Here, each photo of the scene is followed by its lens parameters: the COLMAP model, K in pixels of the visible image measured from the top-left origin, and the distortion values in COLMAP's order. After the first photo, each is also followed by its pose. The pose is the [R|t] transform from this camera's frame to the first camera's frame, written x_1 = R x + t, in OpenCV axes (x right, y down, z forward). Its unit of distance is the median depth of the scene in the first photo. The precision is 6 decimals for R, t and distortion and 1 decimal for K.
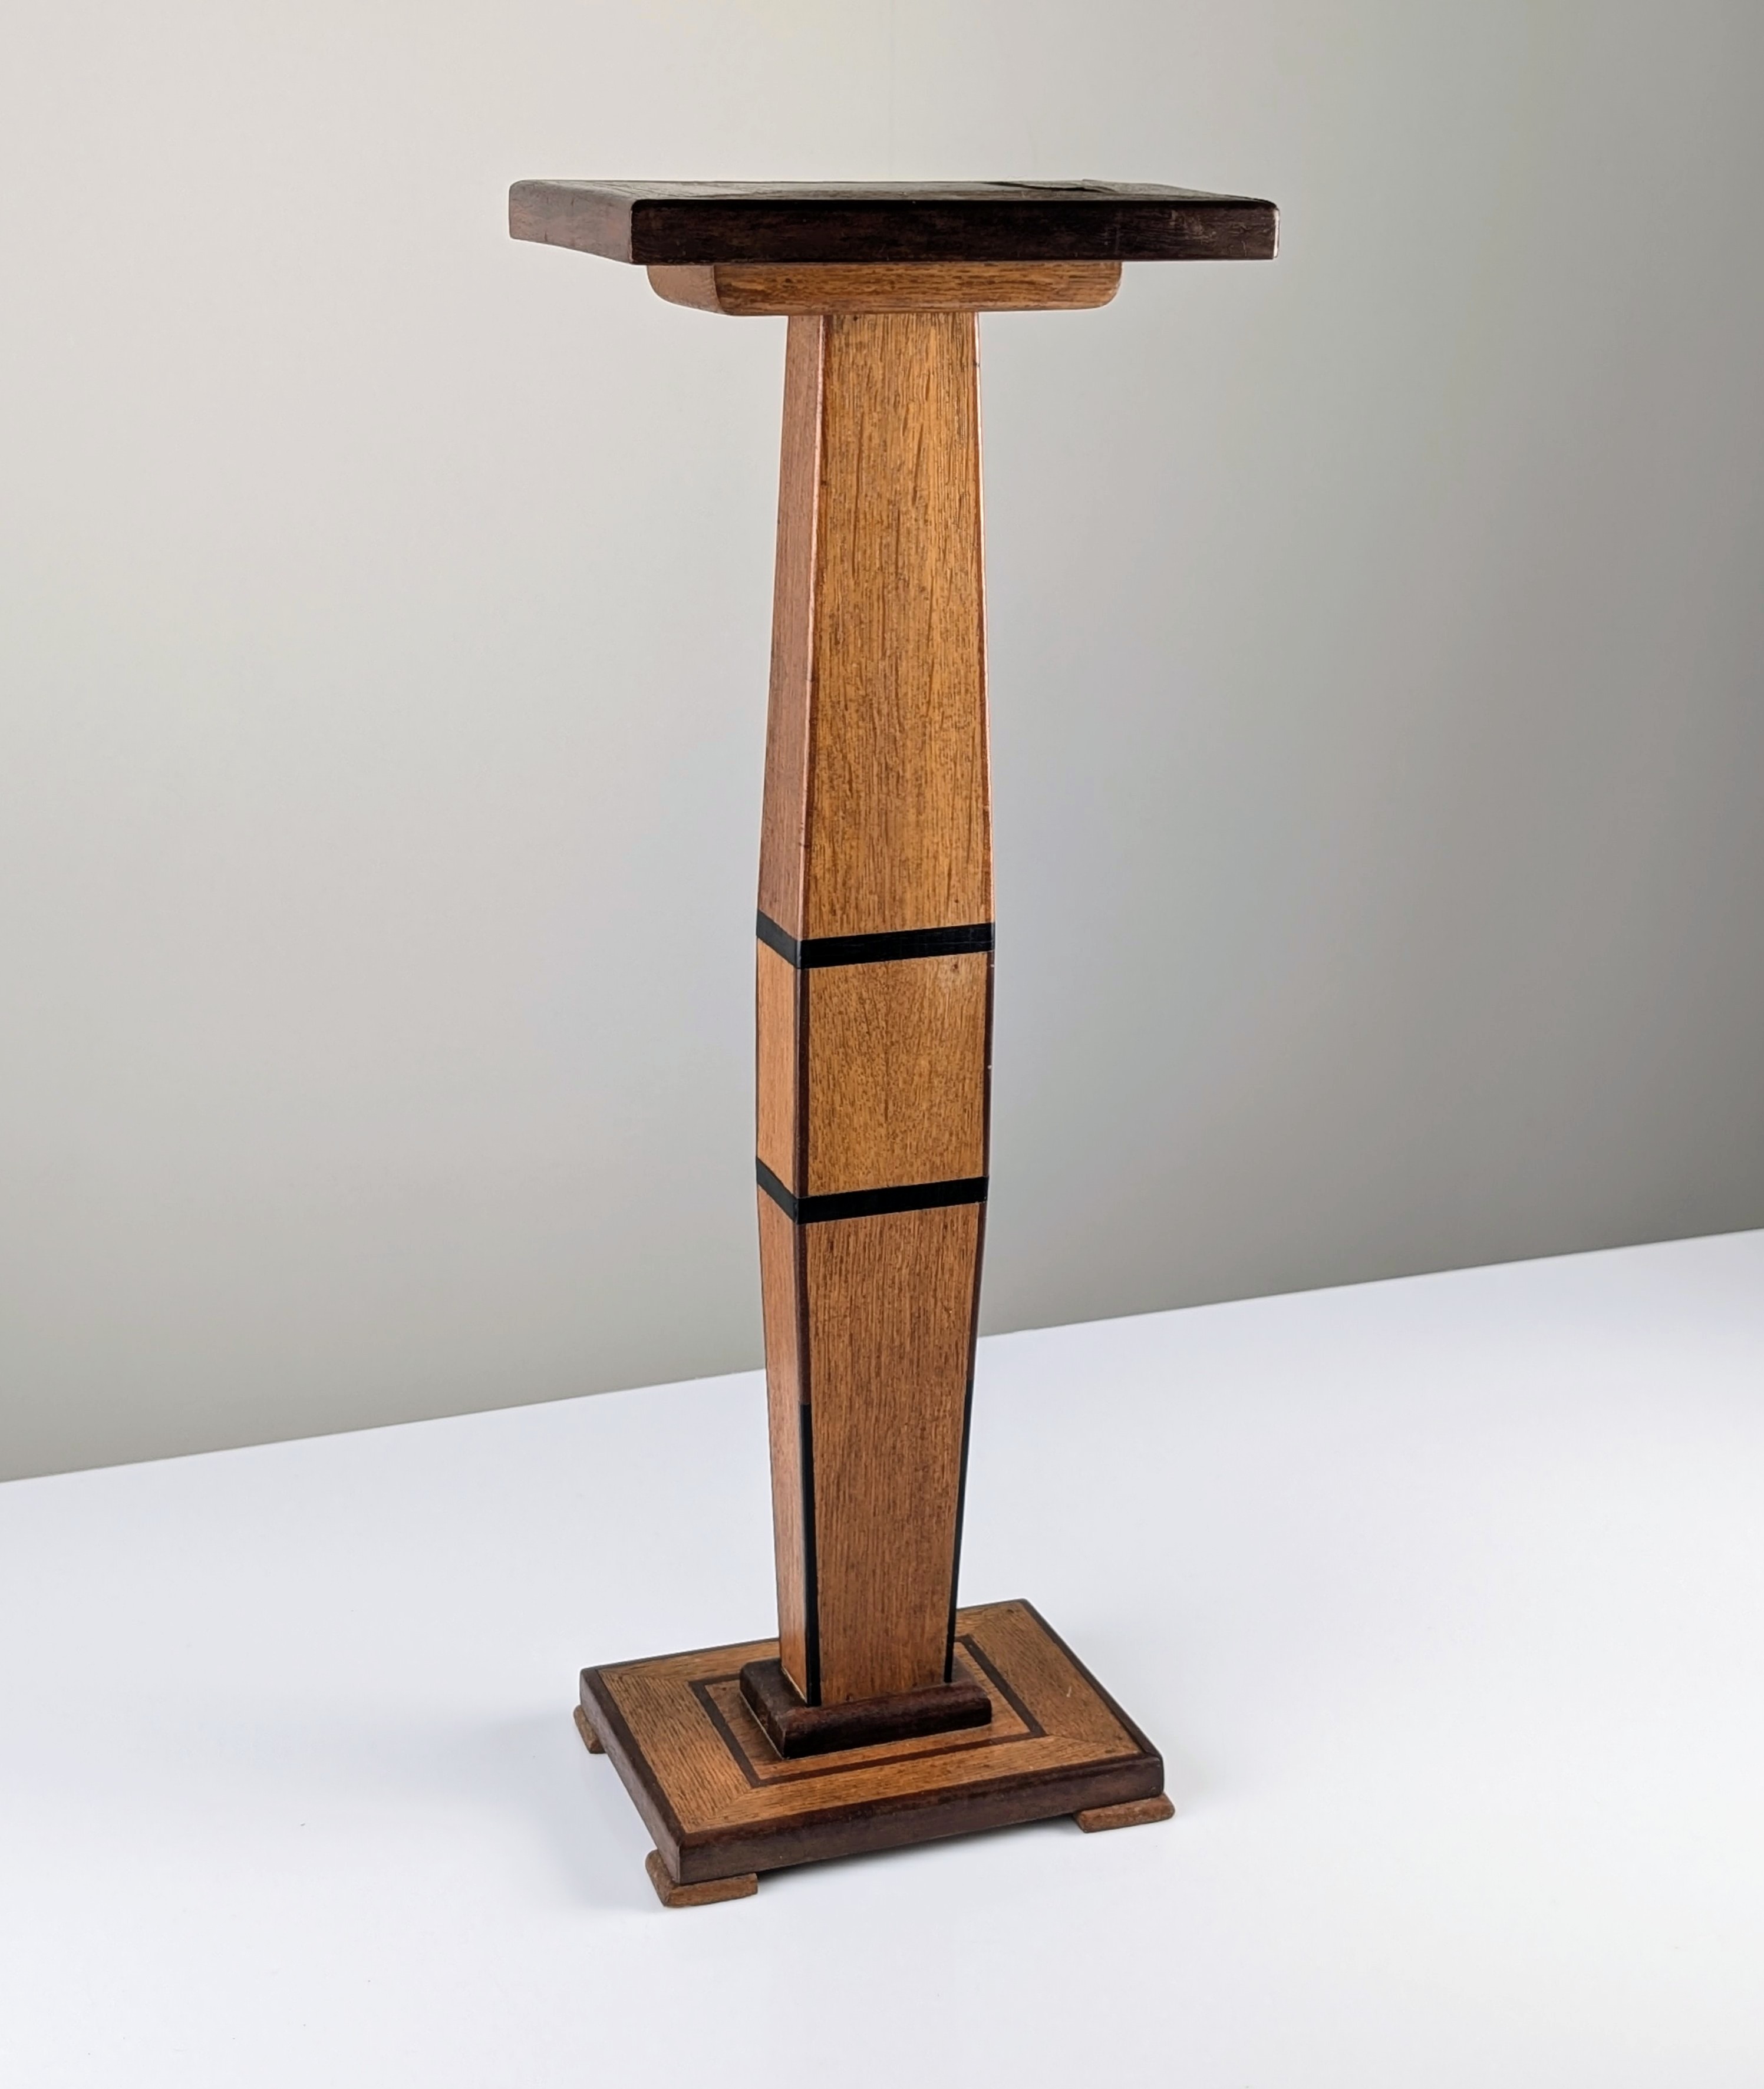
lens RADIAL K [[3122.4, 0, 872.2], [0, 3122.4, 1003.2], [0, 0, 1]] dist [0.138091, -0.075897]
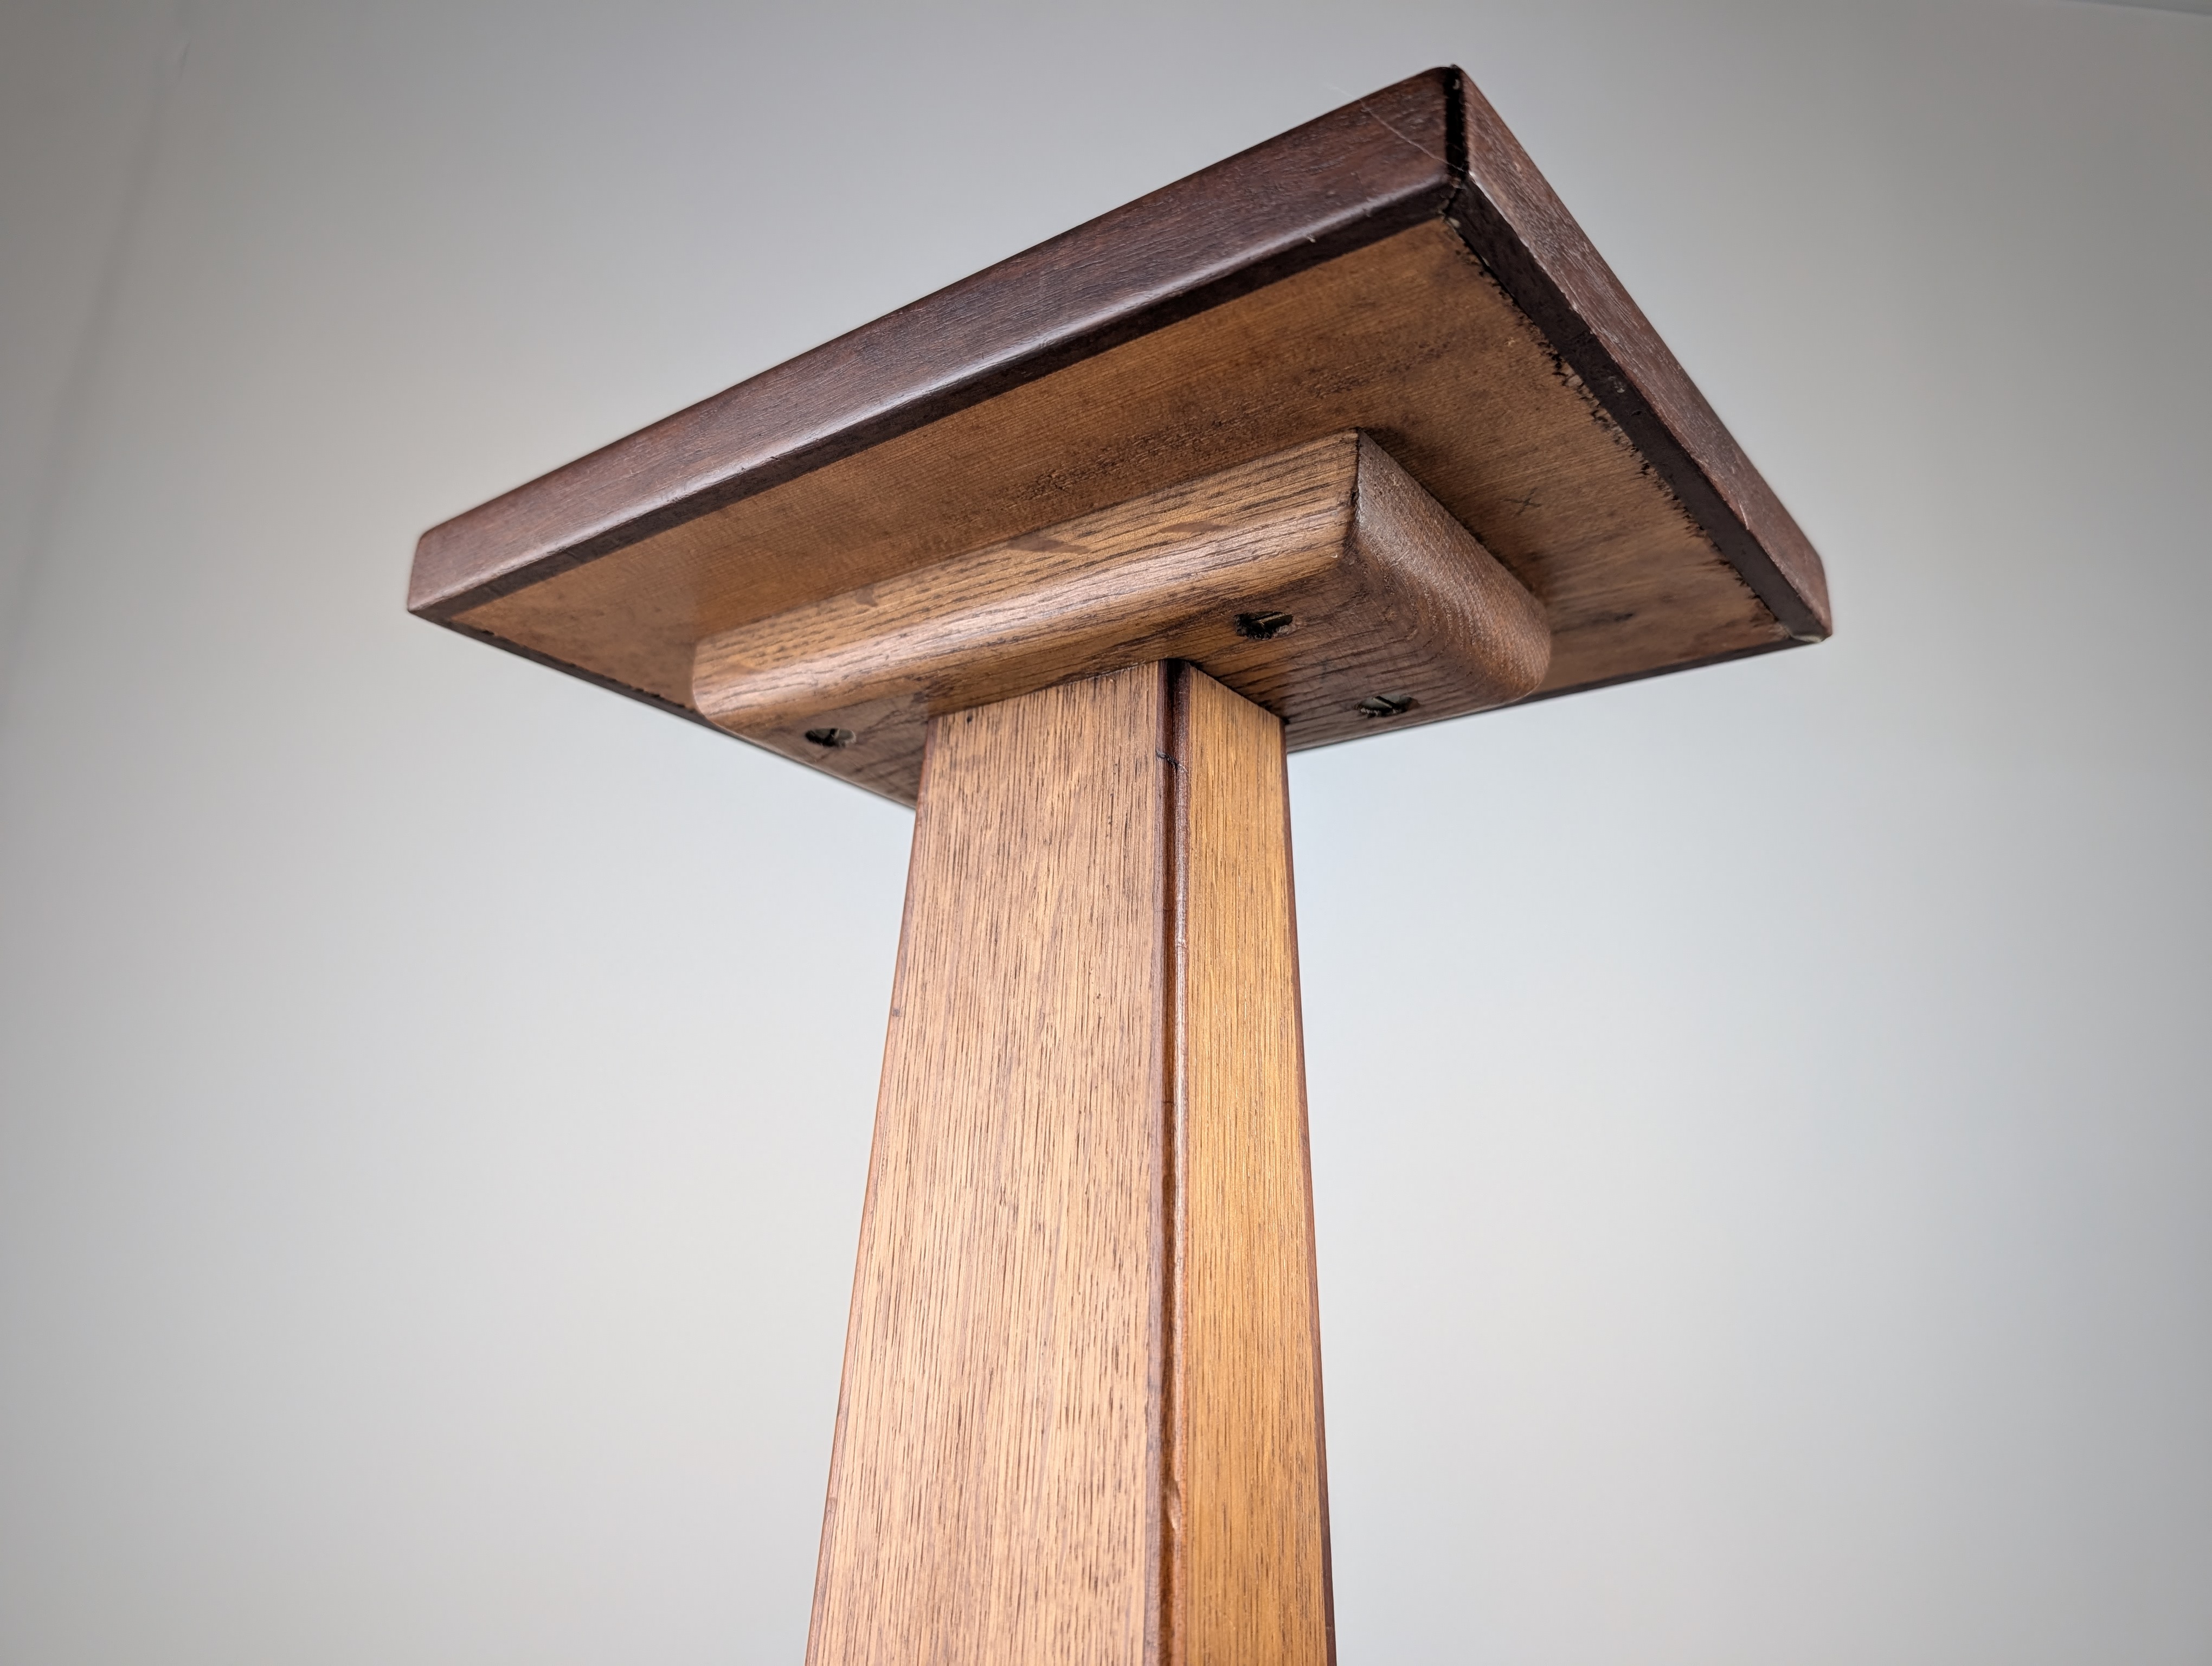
lens RADIAL K [[1614.5, 0, 1106.0], [0, 1614.5, 833.0], [0, 0, 1]] dist [0.006400, 0.002981]
pose [[0.549180, -0.242080, -0.799874, 0.210322], [-0.261516, 0.859275, -0.439610, -0.076893], [0.793732, 0.450604, 0.408589, 0.842059]]
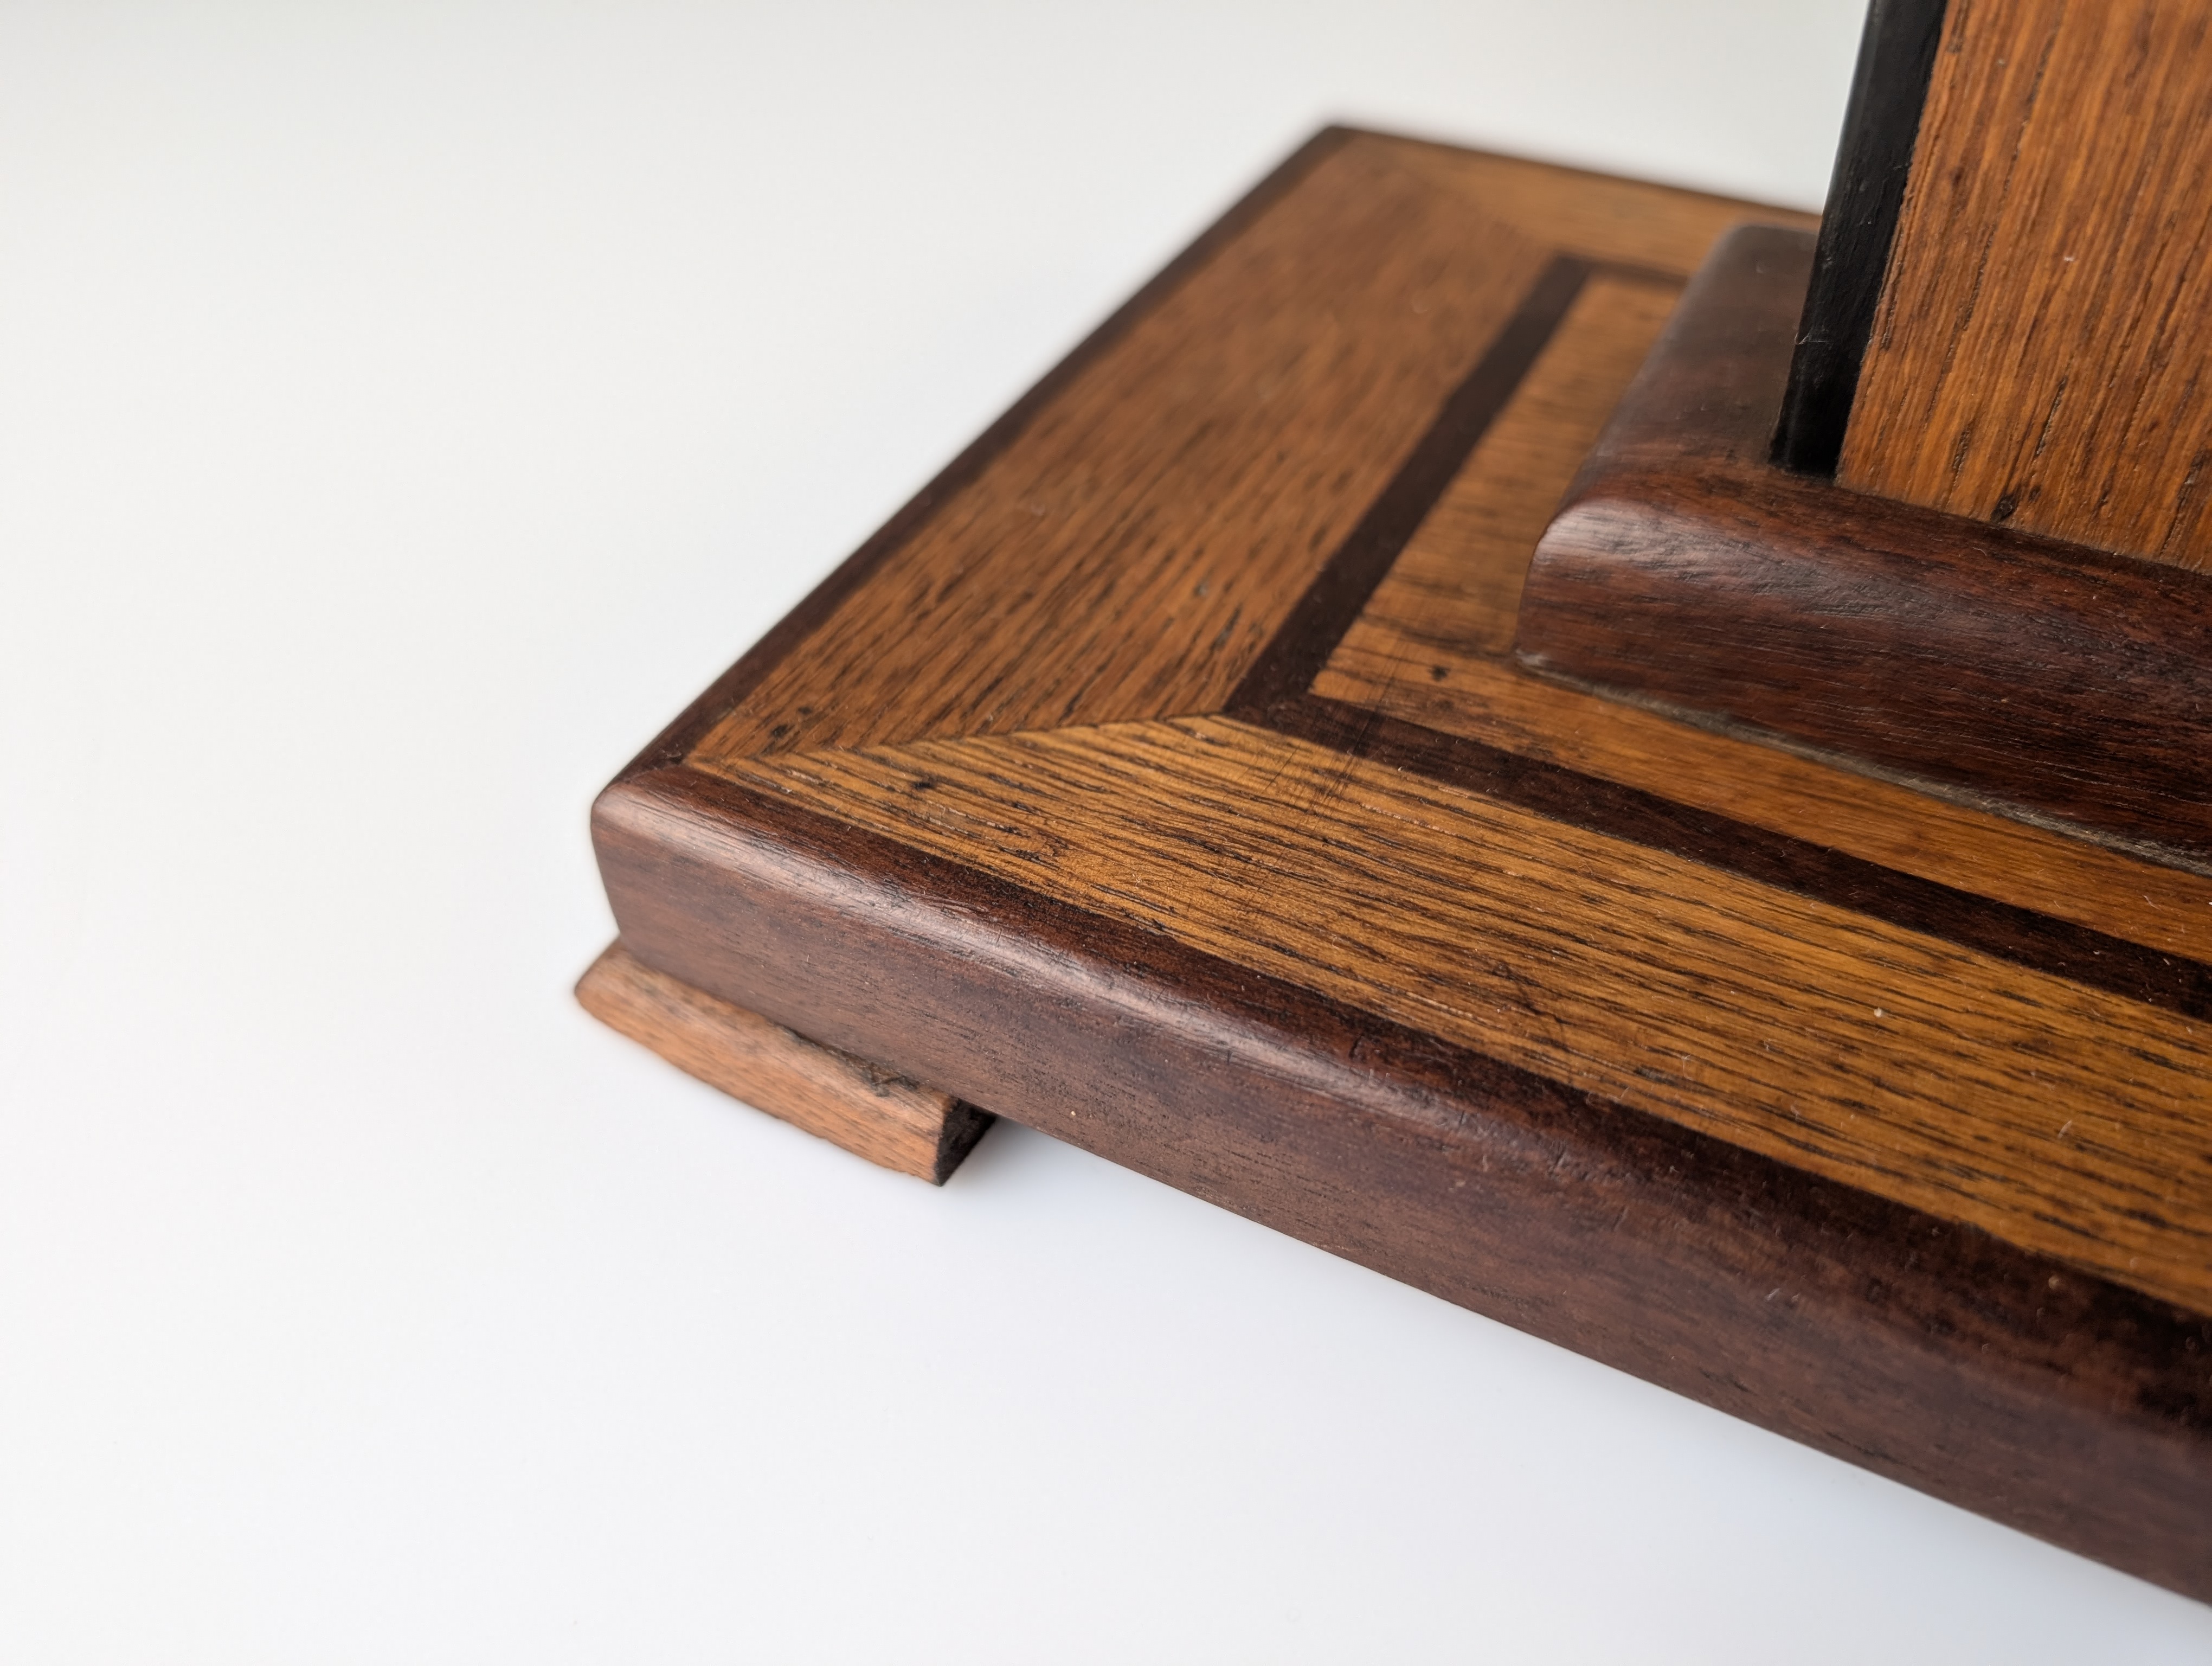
lens RADIAL K [[1766.7, 0, 1127.2], [0, 1766.7, 838.2], [0, 0, 1]] dist [-0.043194, -0.002163]
pose [[0.687625, 0.483685, -0.541499, 0.020407], [-0.188589, 0.839182, 0.510105, 0.206680], [0.701146, -0.248641, 0.668260, 0.943677]]
